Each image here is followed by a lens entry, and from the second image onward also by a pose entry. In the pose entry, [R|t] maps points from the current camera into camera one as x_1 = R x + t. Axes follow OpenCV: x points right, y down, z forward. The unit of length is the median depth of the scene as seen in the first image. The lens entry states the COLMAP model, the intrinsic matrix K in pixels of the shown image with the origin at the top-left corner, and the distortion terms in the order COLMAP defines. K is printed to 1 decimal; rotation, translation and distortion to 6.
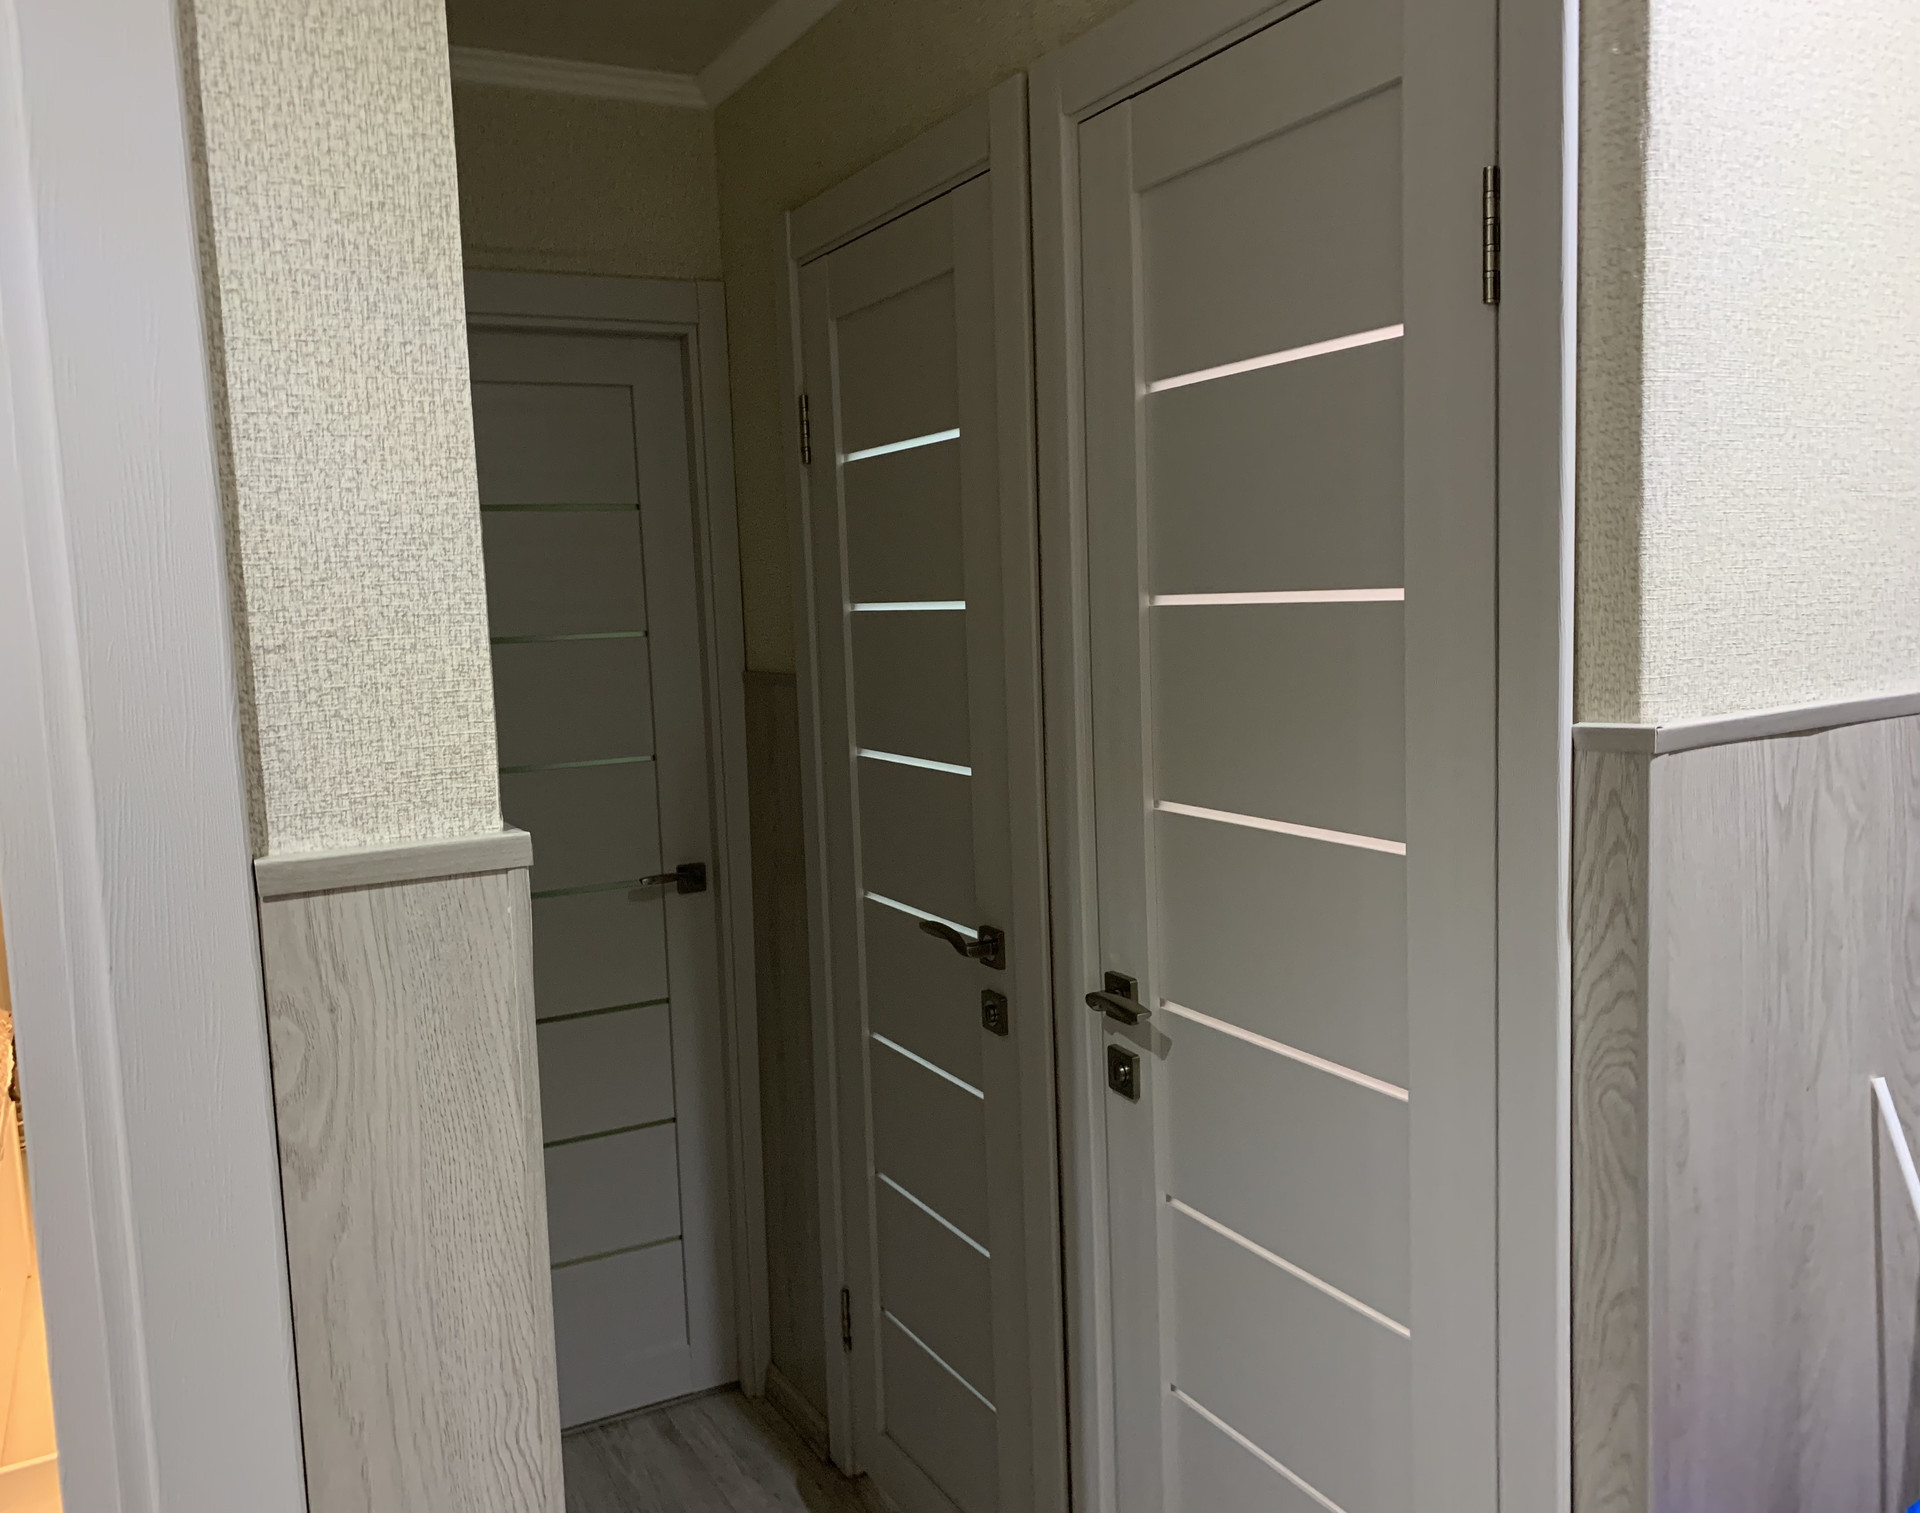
lens RADIAL K [[1516.8, 0, 939.6], [0, 1516.8, 752.2], [0, 0, 1]] dist [0.035107, -0.052385]
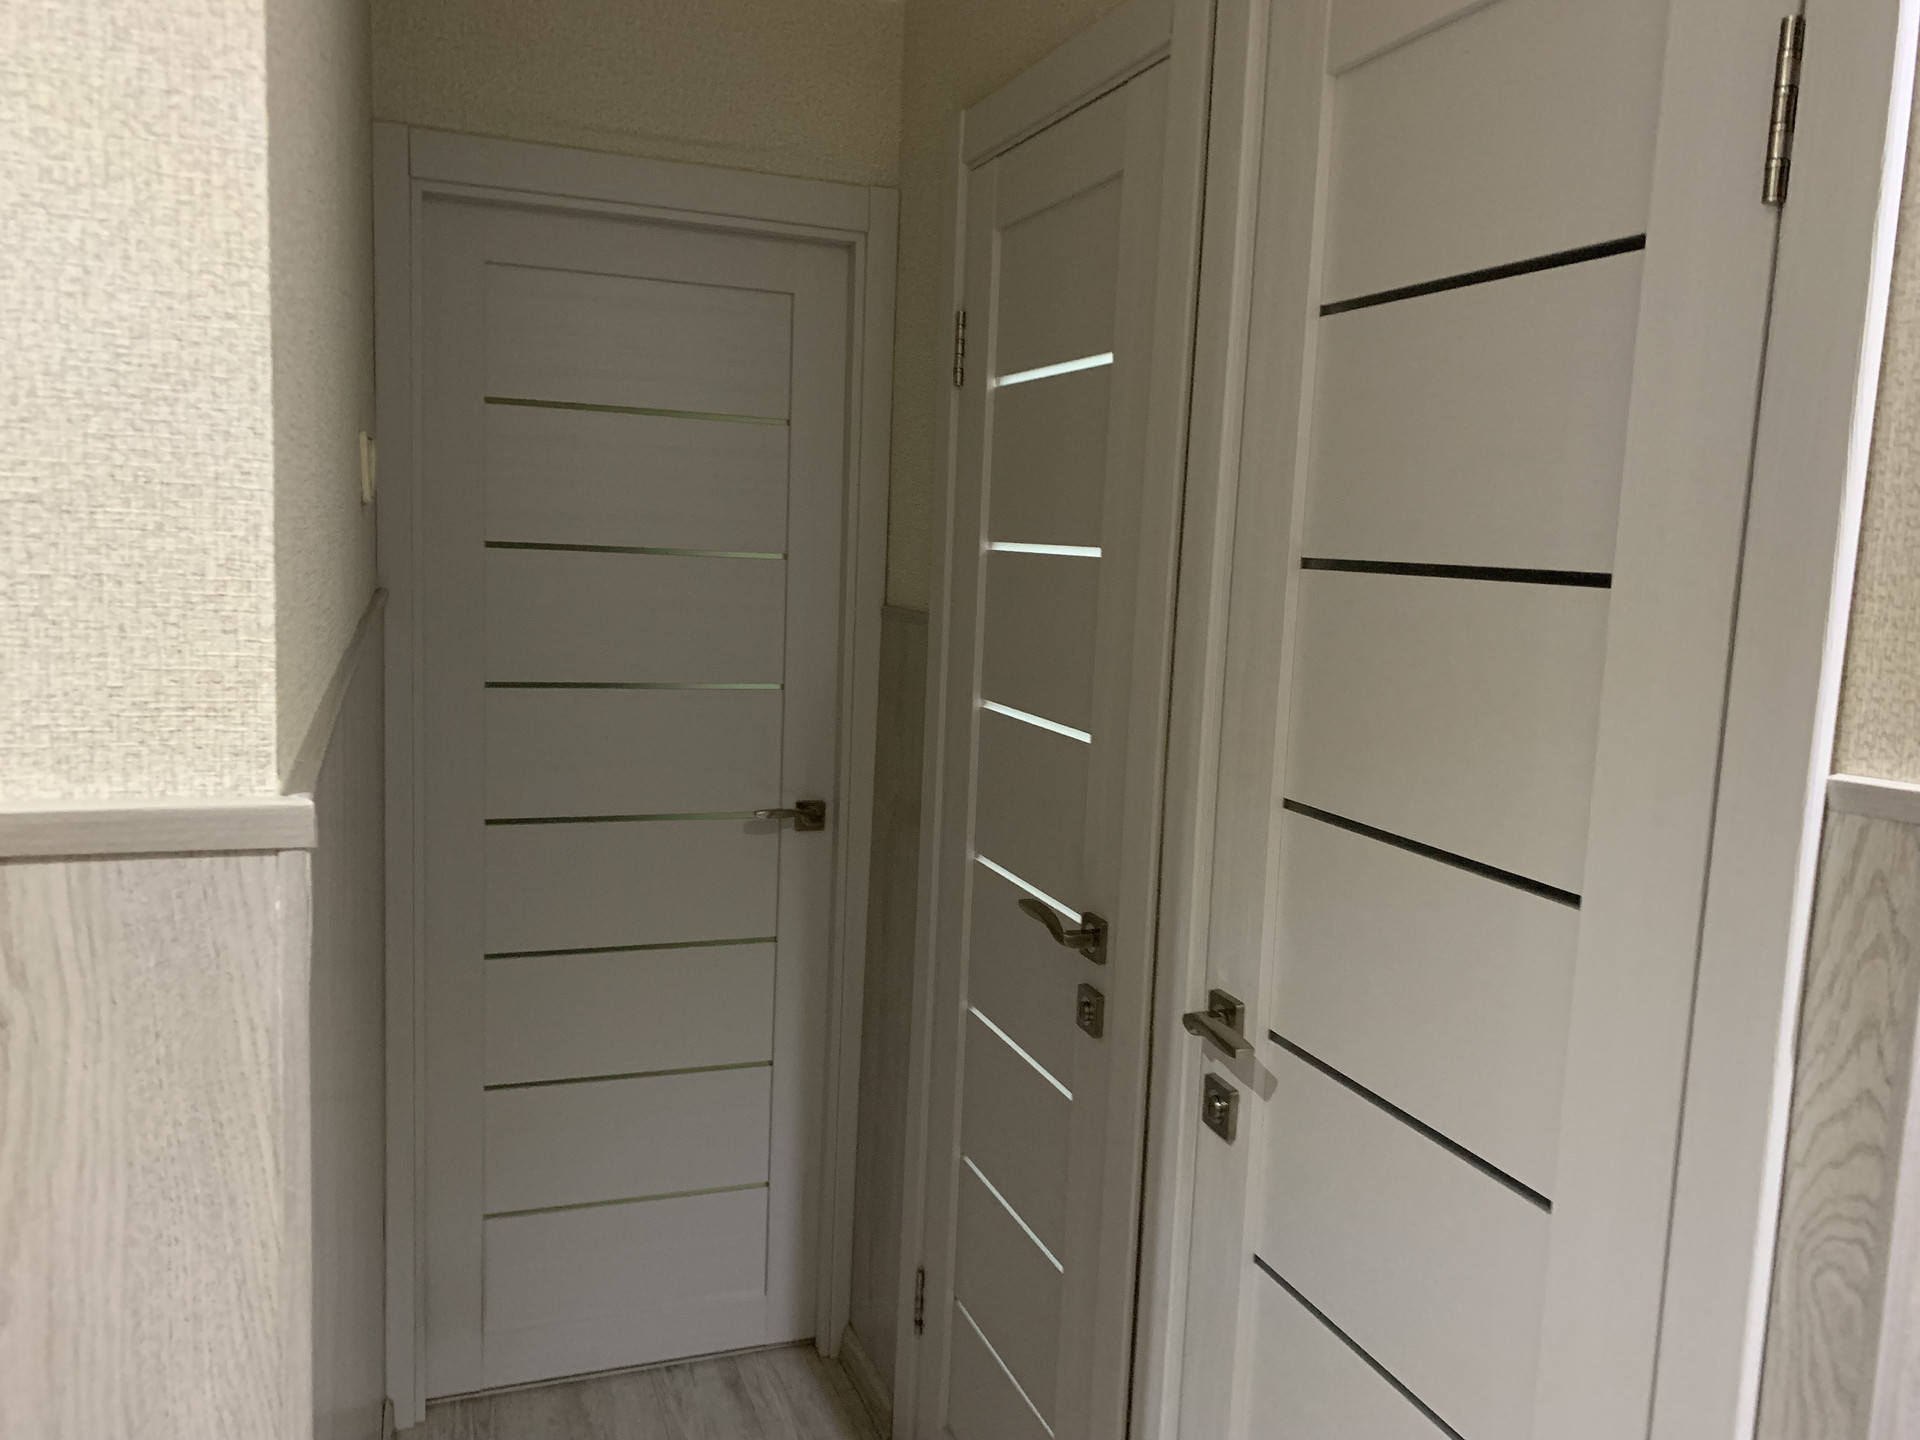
lens RADIAL K [[1462.2, 0, 981.1], [0, 1462.2, 713.0], [0, 0, 1]] dist [0.028356, -0.032857]
pose [[0.990129, 0.097078, -0.101098, 0.075236], [-0.095664, 0.995237, 0.018751, -0.022180], [0.102437, -0.008895, 0.994700, 0.243072]]
